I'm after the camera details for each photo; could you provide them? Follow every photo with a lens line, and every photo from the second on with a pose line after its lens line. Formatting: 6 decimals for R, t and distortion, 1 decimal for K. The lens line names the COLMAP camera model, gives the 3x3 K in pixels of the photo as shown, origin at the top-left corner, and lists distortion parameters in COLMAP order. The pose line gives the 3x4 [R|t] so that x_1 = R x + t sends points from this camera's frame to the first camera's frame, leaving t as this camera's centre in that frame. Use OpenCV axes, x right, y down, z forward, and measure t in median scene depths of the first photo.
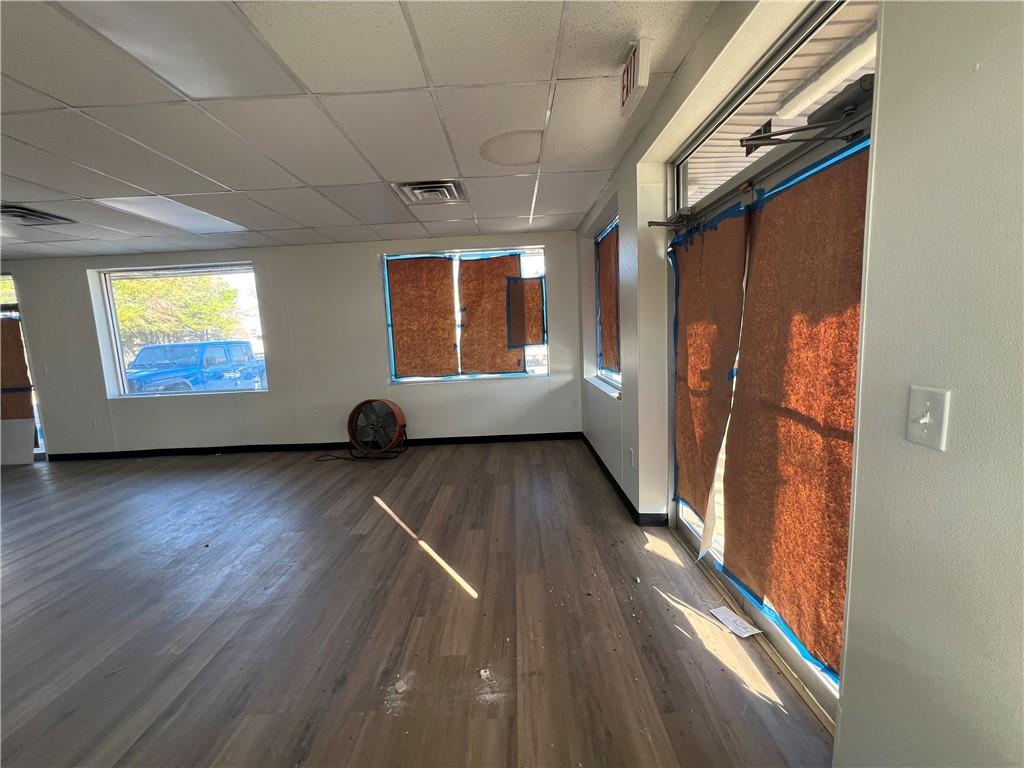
lens RADIAL K [[410.1, 0, 506.6], [0, 410.1, 379.5], [0, 0, 1]] dist [-0.002605, 0.000983]
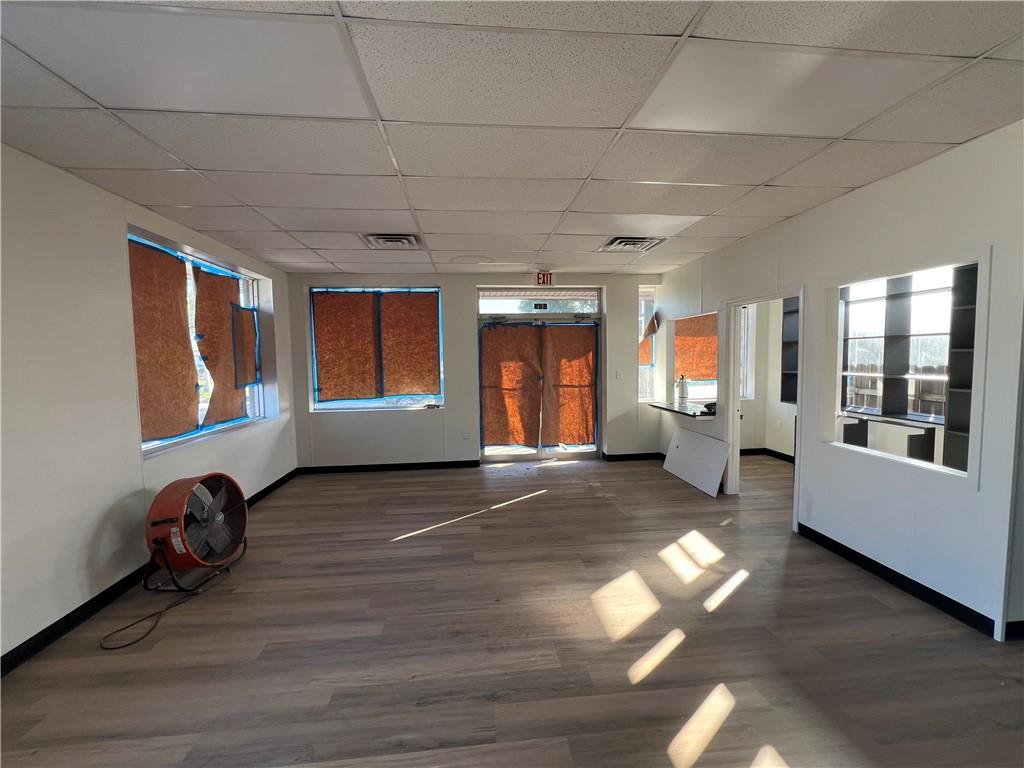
lens RADIAL K [[411.8, 0, 509.5], [0, 411.8, 383.0], [0, 0, 1]] dist [-0.006547, 0.002071]
pose [[-0.113797, -0.013114, 0.993418, -1.006923], [0.139897, 0.989739, 0.029090, -0.040533], [-0.983605, 0.142286, -0.110794, 0.644307]]
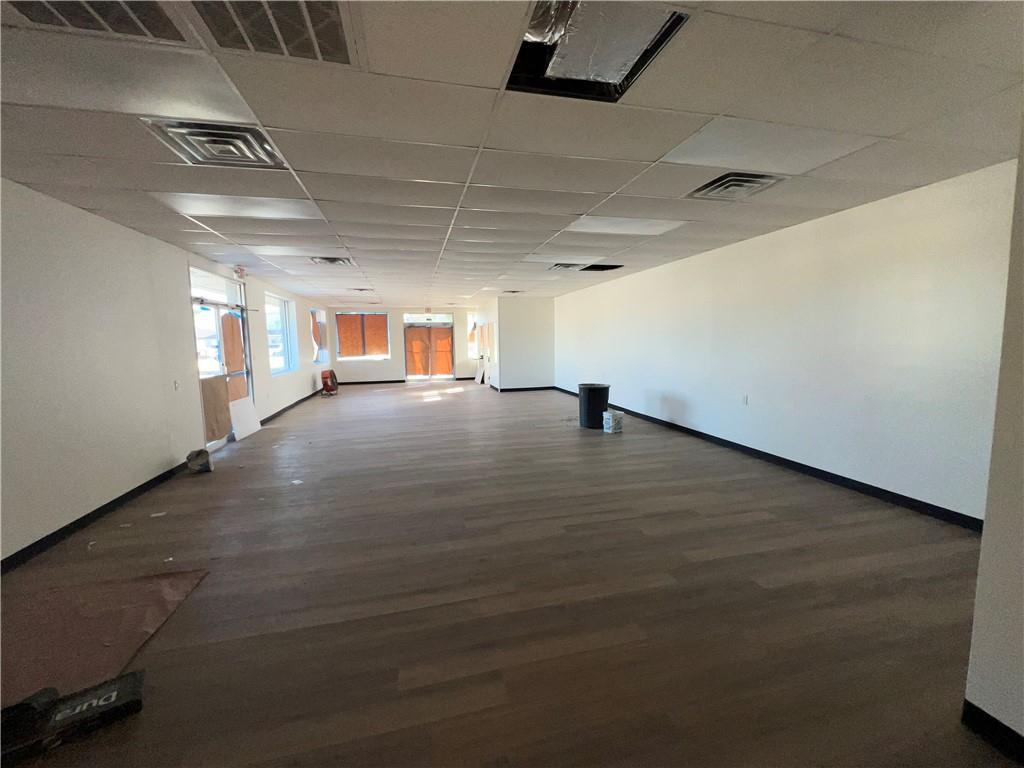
lens RADIAL K [[411.8, 0, 510.4], [0, 411.8, 380.5], [0, 0, 1]] dist [-0.006547, 0.002071]
pose [[-0.253713, -0.045289, 0.966219, -3.017219], [0.143874, 0.986025, 0.083997, 0.065537], [-0.956520, 0.160325, -0.243651, 0.626596]]
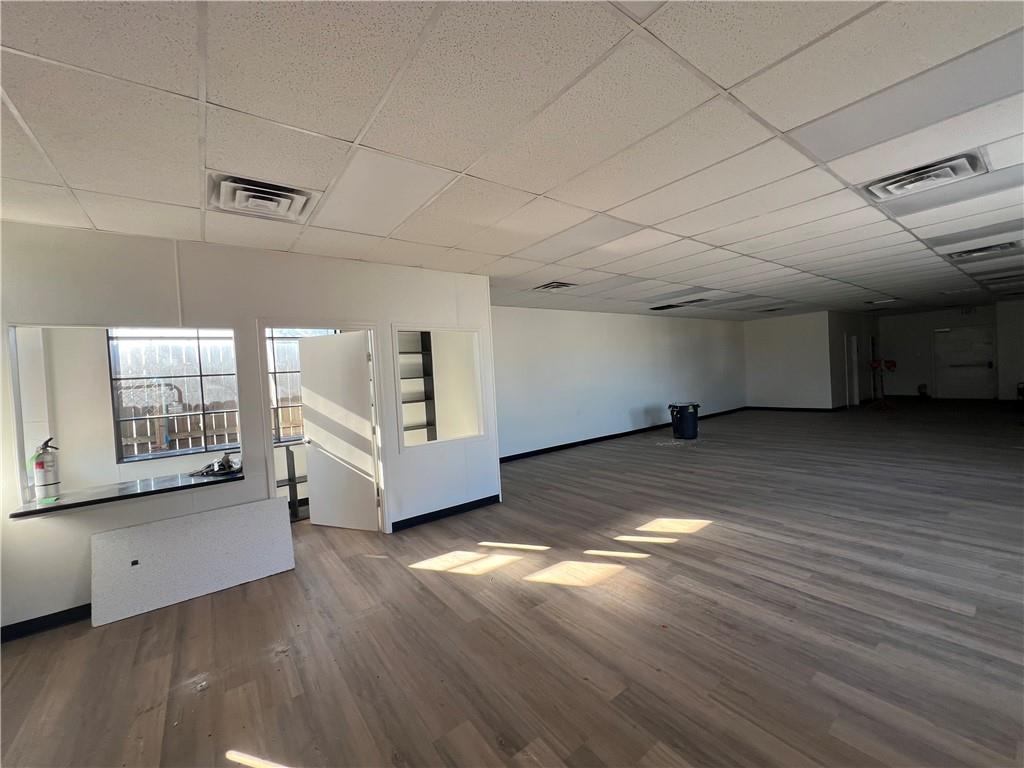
lens RADIAL K [[410.1, 0, 509.6], [0, 410.1, 382.6], [0, 0, 1]] dist [-0.002605, 0.000983]
pose [[-0.785984, 0.107199, -0.608882, -0.046201], [0.020831, 0.988886, 0.147212, -0.112900], [0.617895, 0.103023, -0.779482, 0.882432]]
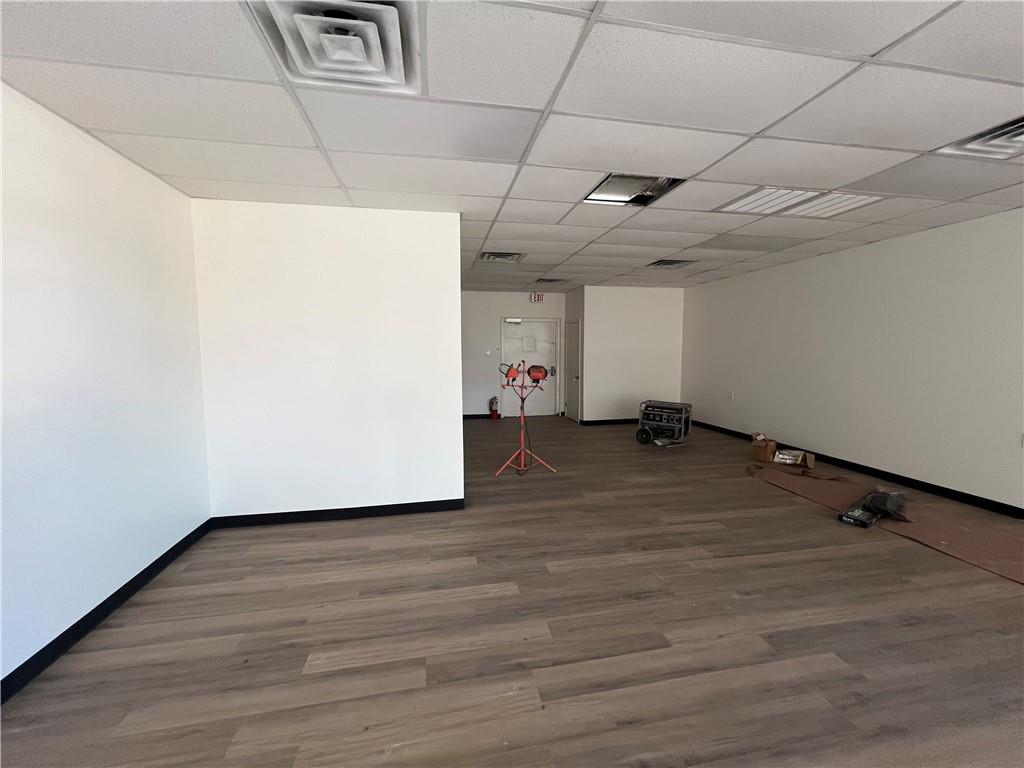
lens RADIAL K [[410.1, 0, 509.0], [0, 410.1, 382.6], [0, 0, 1]] dist [-0.002605, 0.000983]
pose [[0.201310, 0.129525, -0.970926, -2.033128], [-0.120177, 0.986996, 0.106751, 0.076333], [0.972127, 0.095193, 0.214258, 0.128023]]
